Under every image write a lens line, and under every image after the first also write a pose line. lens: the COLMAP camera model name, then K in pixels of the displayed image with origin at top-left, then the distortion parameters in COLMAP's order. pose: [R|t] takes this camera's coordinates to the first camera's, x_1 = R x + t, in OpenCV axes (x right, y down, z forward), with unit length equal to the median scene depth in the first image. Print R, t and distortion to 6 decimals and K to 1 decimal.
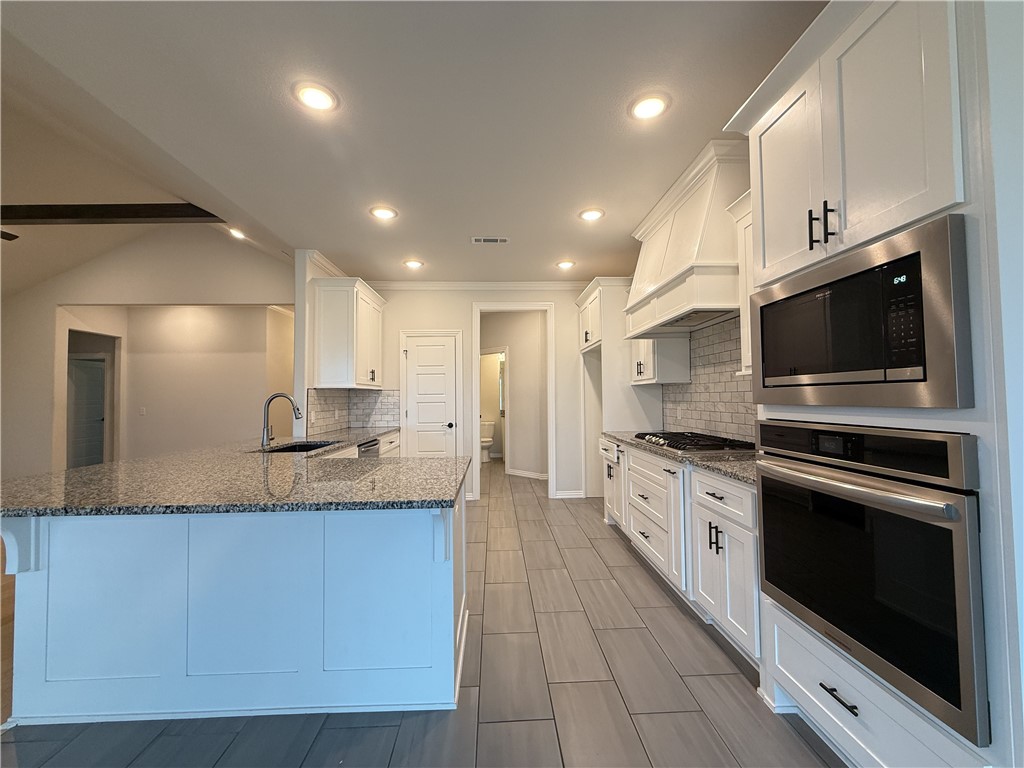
lens RADIAL K [[408.6, 0, 511.1], [0, 408.6, 384.6], [0, 0, 1]] dist [-0.000581, 0.000383]
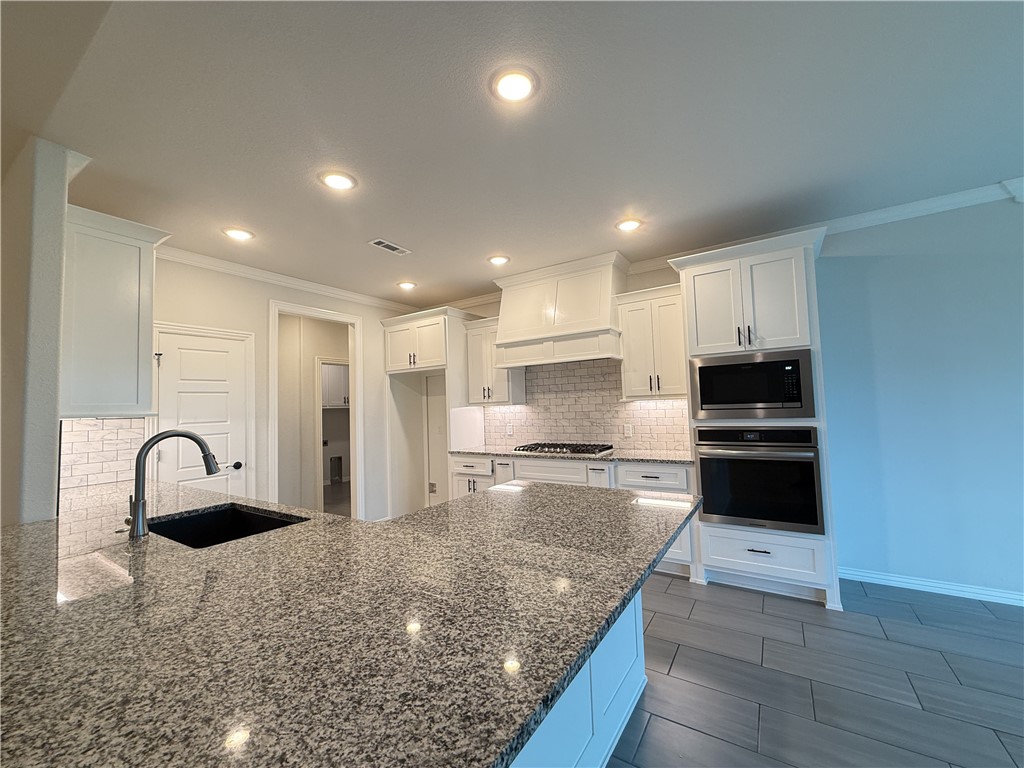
lens RADIAL K [[408.6, 0, 510.7], [0, 408.6, 384.0], [0, 0, 1]] dist [-0.000581, 0.000383]
pose [[0.573523, 0.037597, 0.818327, -0.852058], [0.001087, 0.998910, -0.046656, -0.014643], [-0.819189, 0.027647, 0.572857, 0.382184]]
